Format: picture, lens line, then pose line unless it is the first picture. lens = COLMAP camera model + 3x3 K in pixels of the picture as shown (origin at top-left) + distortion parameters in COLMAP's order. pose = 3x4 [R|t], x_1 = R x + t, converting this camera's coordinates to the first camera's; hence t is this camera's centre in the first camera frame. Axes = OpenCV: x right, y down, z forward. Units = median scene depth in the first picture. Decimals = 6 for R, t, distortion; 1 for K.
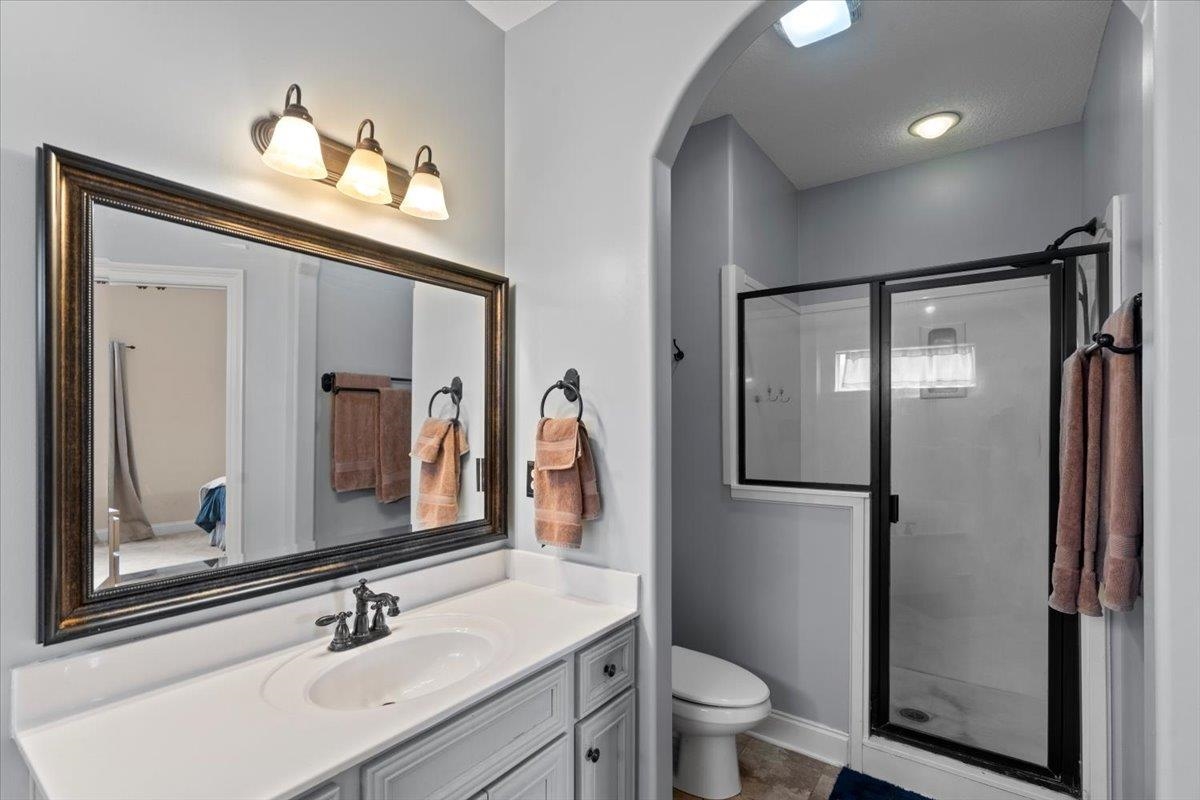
lens RADIAL K [[548.4, 0, 595.1], [0, 548.4, 411.5], [0, 0, 1]] dist [-0.001956, 0.000582]
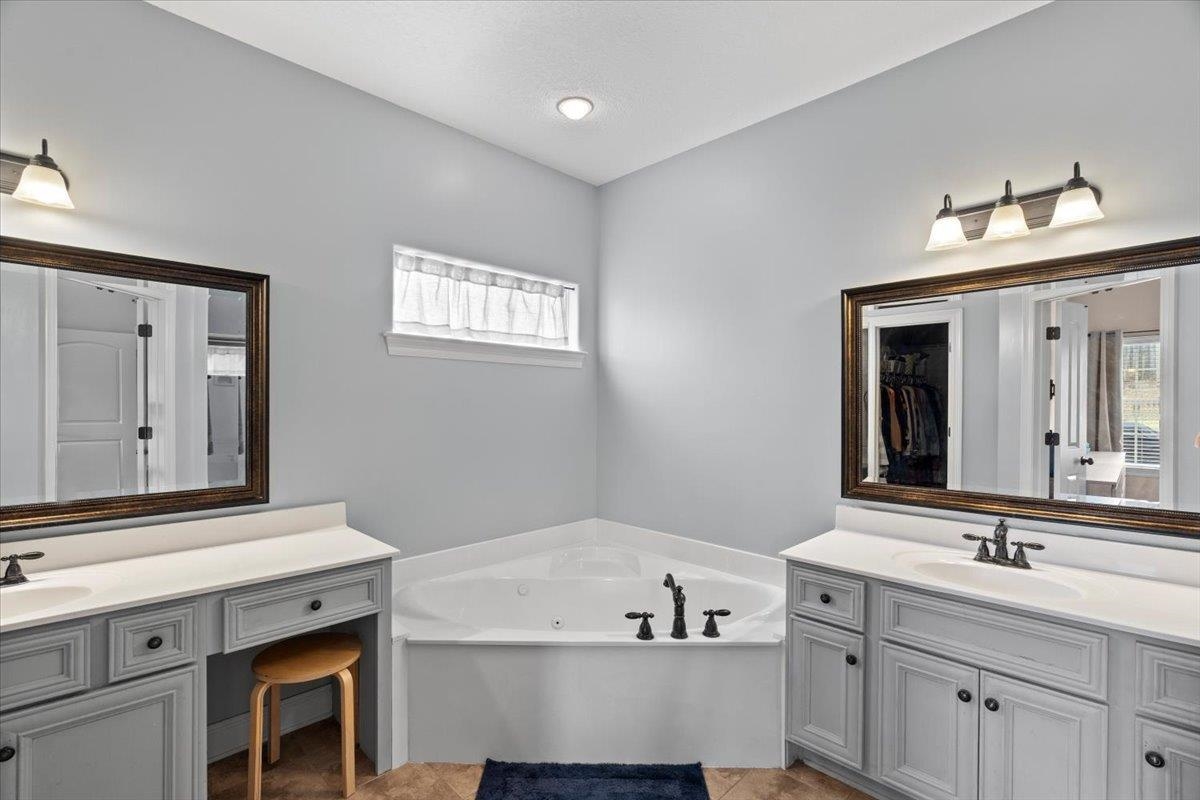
lens RADIAL K [[548.4, 0, 595.1], [0, 548.4, 411.5], [0, 0, 1]] dist [-0.001956, 0.000582]
pose [[-0.155876, 0.005593, -0.987761, 1.125269], [0.011643, 0.999925, 0.003825, 0.017419], [0.987708, -0.010905, -0.155929, 0.215675]]
